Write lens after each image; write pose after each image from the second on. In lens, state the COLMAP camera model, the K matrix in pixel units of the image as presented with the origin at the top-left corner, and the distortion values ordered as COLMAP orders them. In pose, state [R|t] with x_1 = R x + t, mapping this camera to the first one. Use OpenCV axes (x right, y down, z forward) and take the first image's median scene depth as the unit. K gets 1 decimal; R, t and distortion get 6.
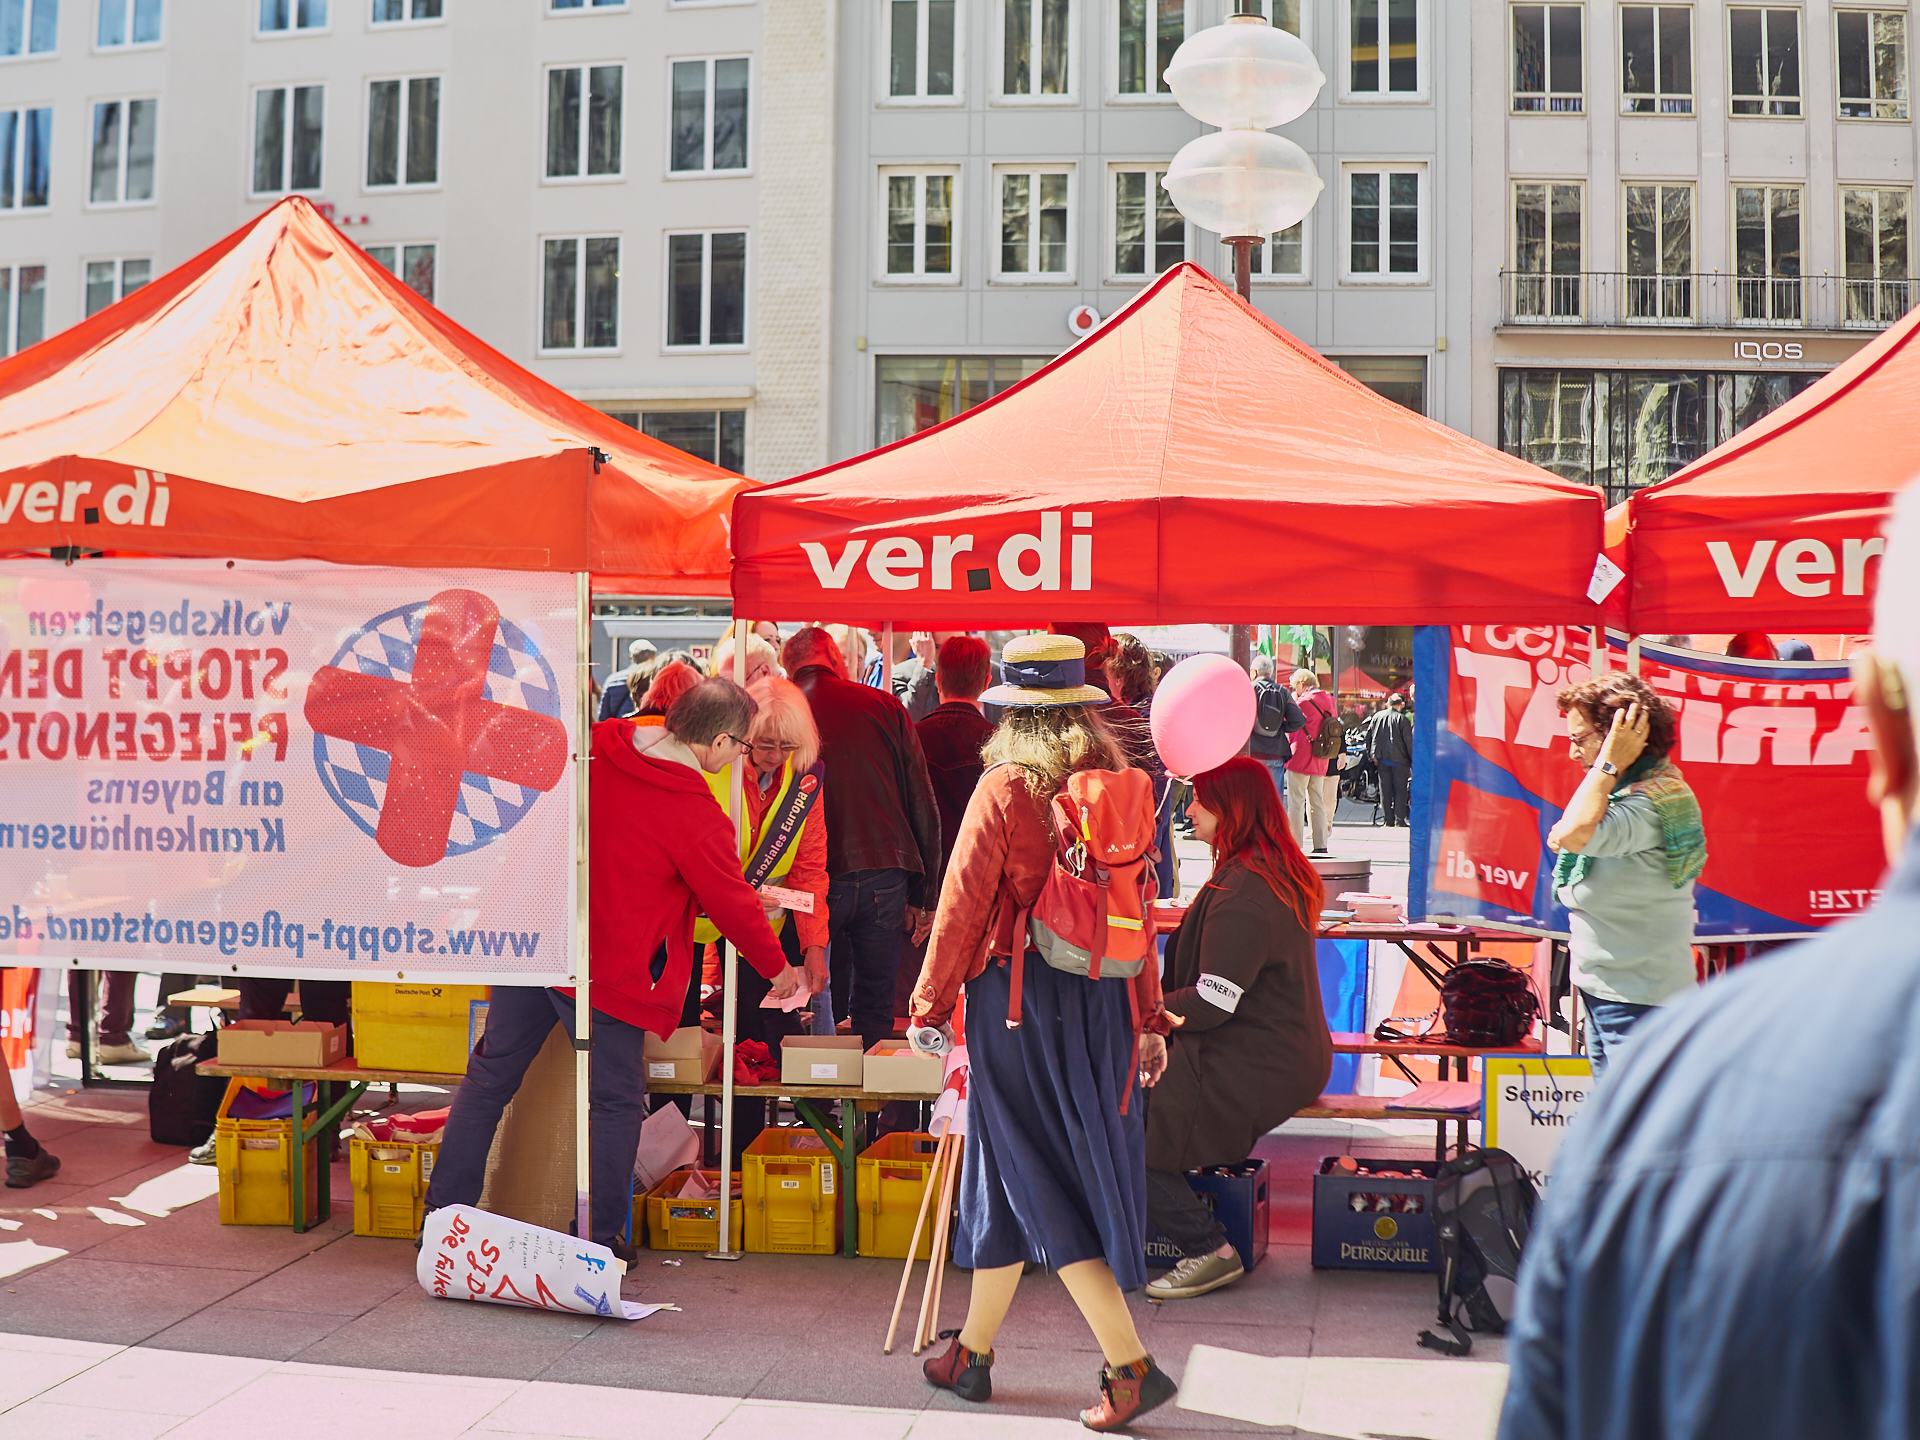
lens RADIAL K [[2906.4, 0, 959.5], [0, 2906.4, 723.6], [0, 0, 1]] dist [-0.223219, 0.000000]
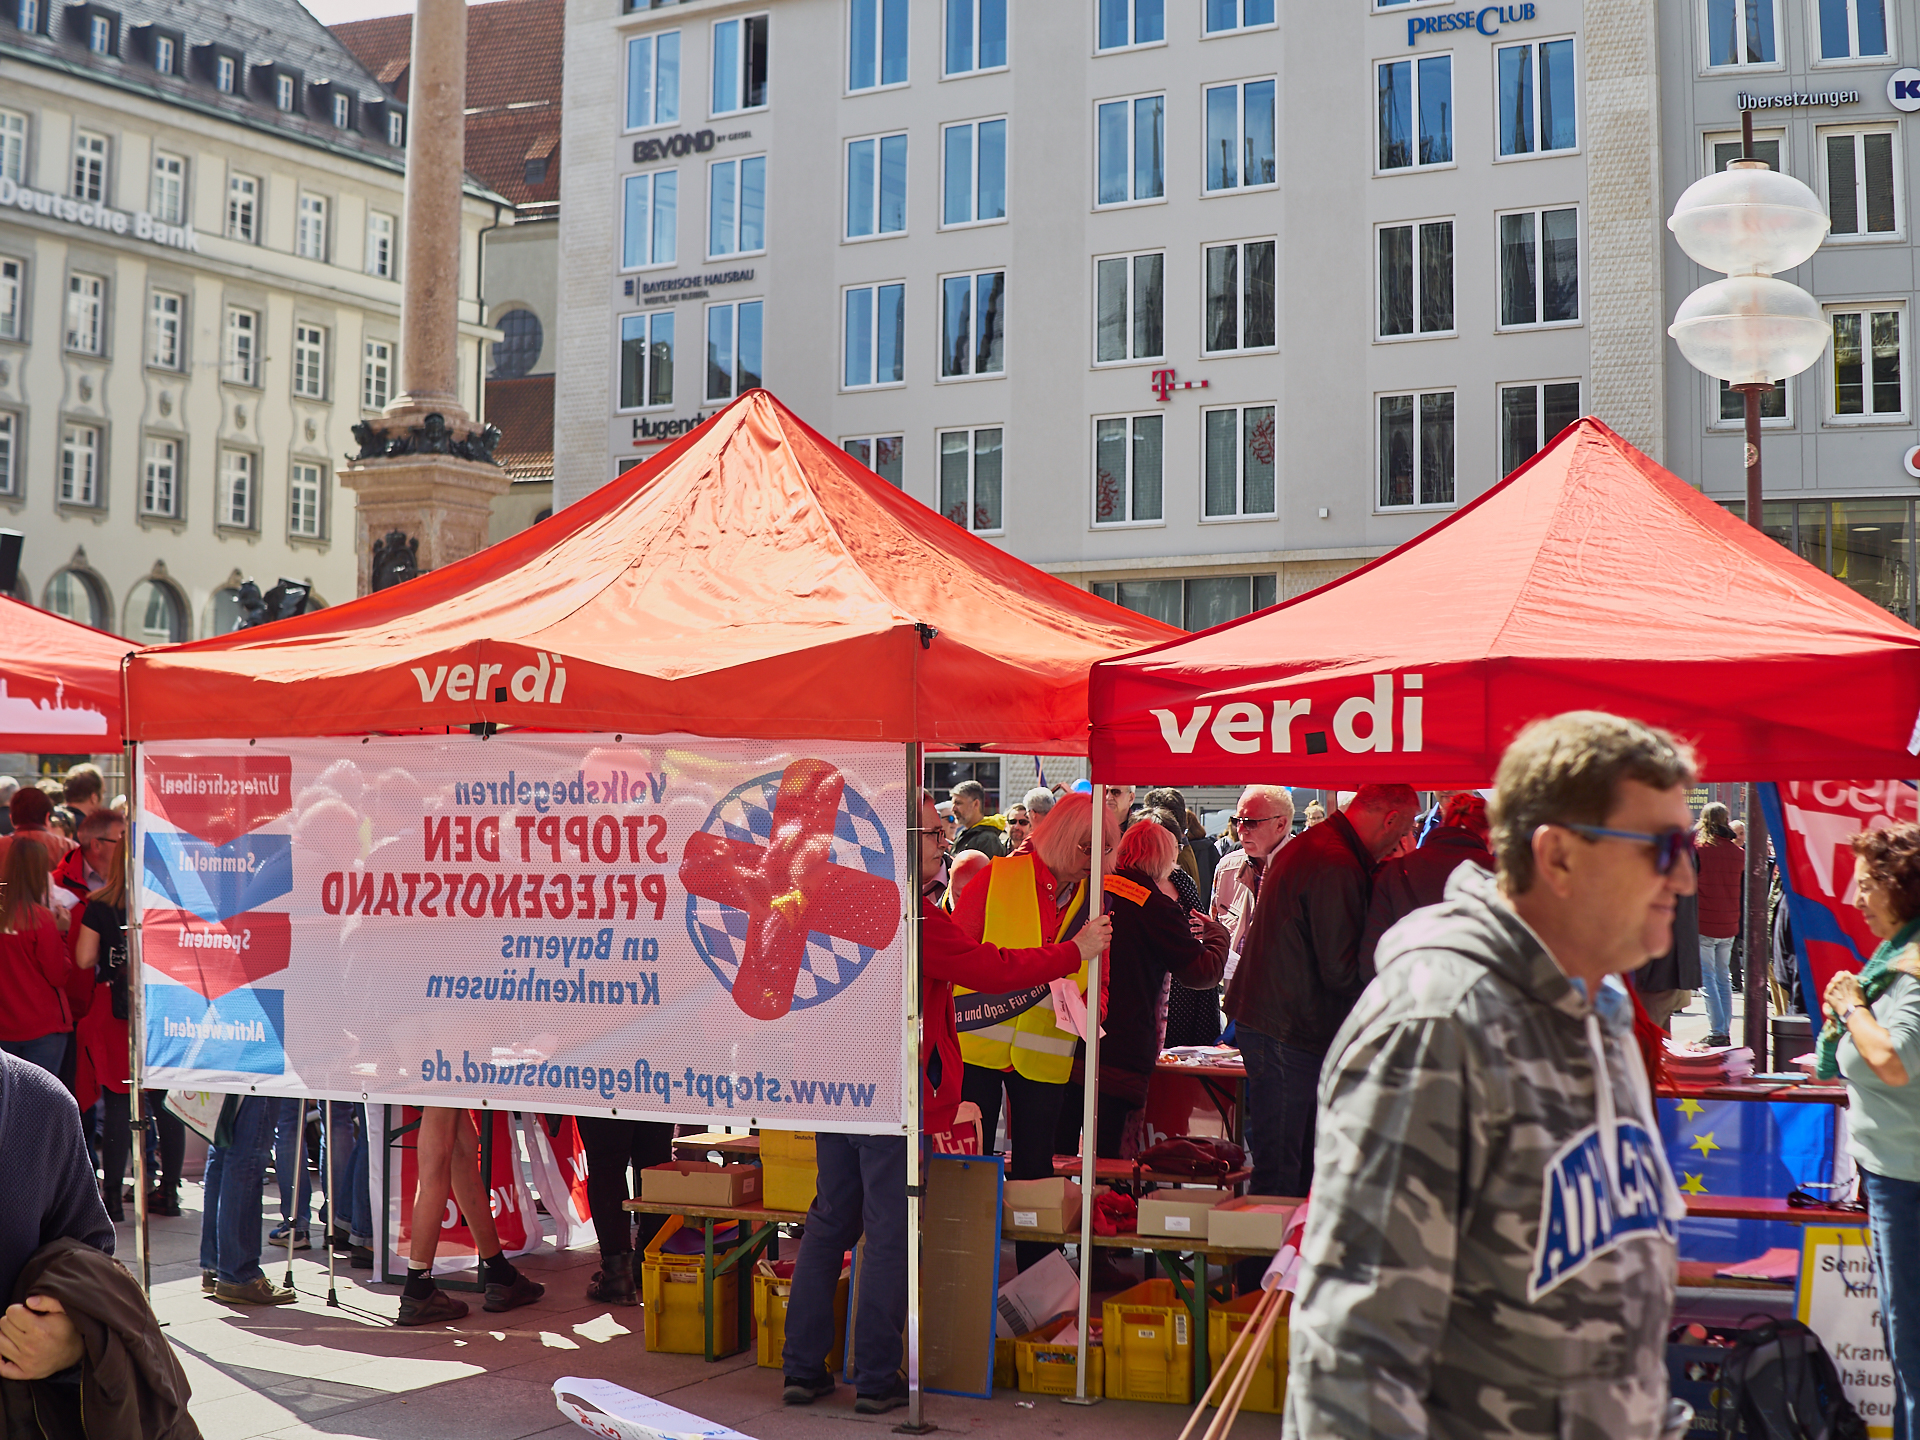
lens RADIAL K [[2906.4, 0, 966.8], [0, 2906.4, 708.1], [0, 0, 1]] dist [-0.223219, 0.000000]
pose [[0.951083, -0.019085, -0.308344, 0.203927], [0.001007, 0.998276, -0.058683, -0.002393], [0.308933, 0.055502, 0.949463, -0.000729]]
